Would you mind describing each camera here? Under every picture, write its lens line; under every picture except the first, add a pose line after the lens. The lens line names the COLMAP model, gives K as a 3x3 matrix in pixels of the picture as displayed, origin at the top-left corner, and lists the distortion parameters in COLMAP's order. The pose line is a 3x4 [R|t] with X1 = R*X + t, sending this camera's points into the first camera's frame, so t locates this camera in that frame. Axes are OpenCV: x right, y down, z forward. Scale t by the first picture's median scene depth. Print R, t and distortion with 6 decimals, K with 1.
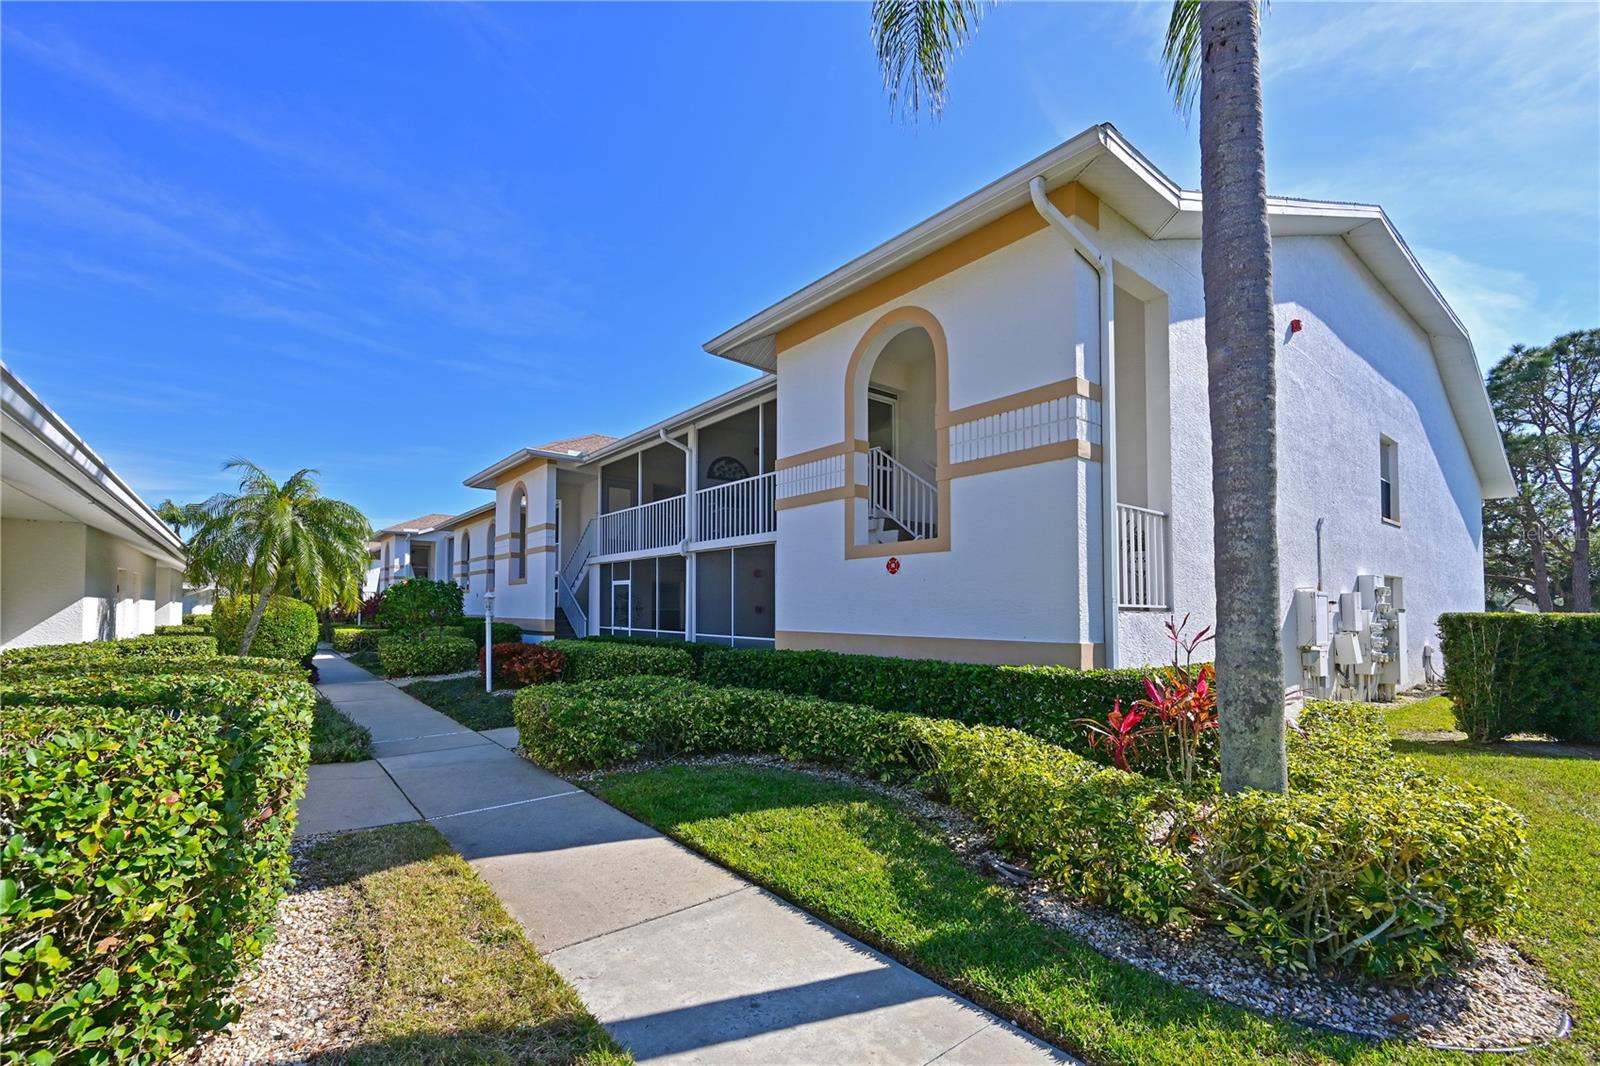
lens RADIAL K [[647.2, 0, 807.4], [0, 647.2, 498.0], [0, 0, 1]] dist [-0.000792, -0.000077]
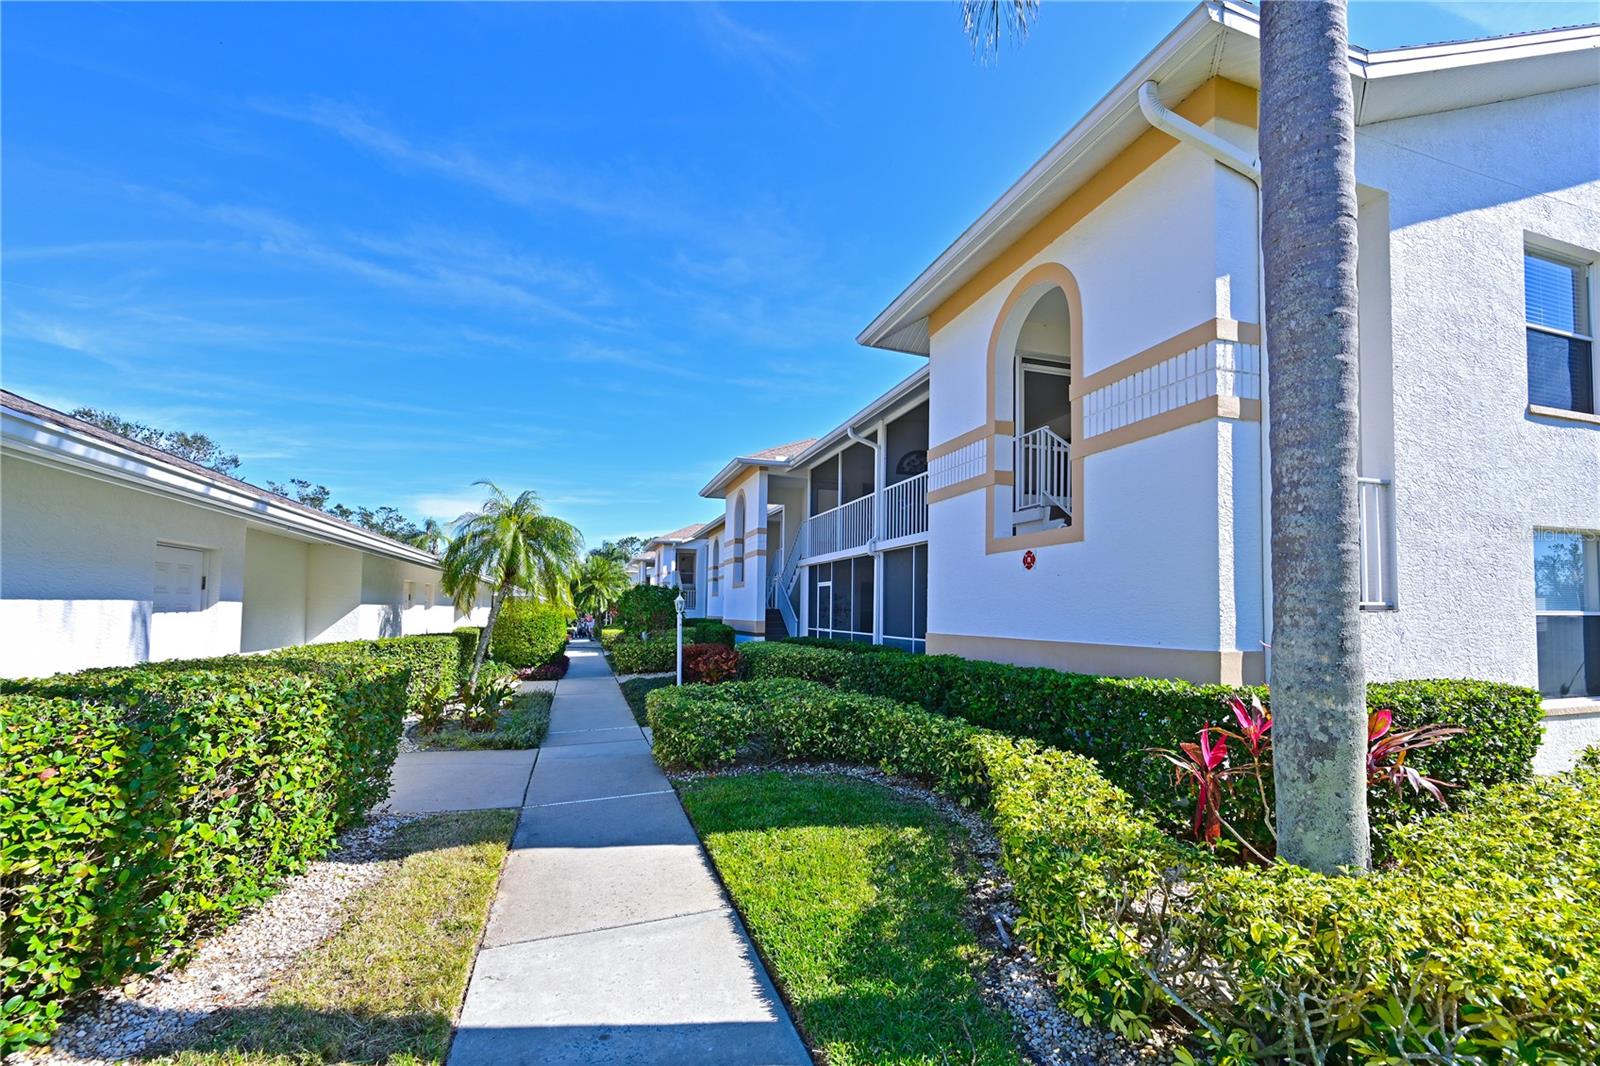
lens RADIAL K [[671.0, 0, 878.9], [0, 671.0, 490.3], [0, 0, 1]] dist [-0.000189, -0.000222]
pose [[0.950152, -0.061449, -0.305672, 0.242064], [0.060003, 0.998098, -0.014131, 0.011809], [0.305959, -0.004915, 0.952032, 0.075480]]
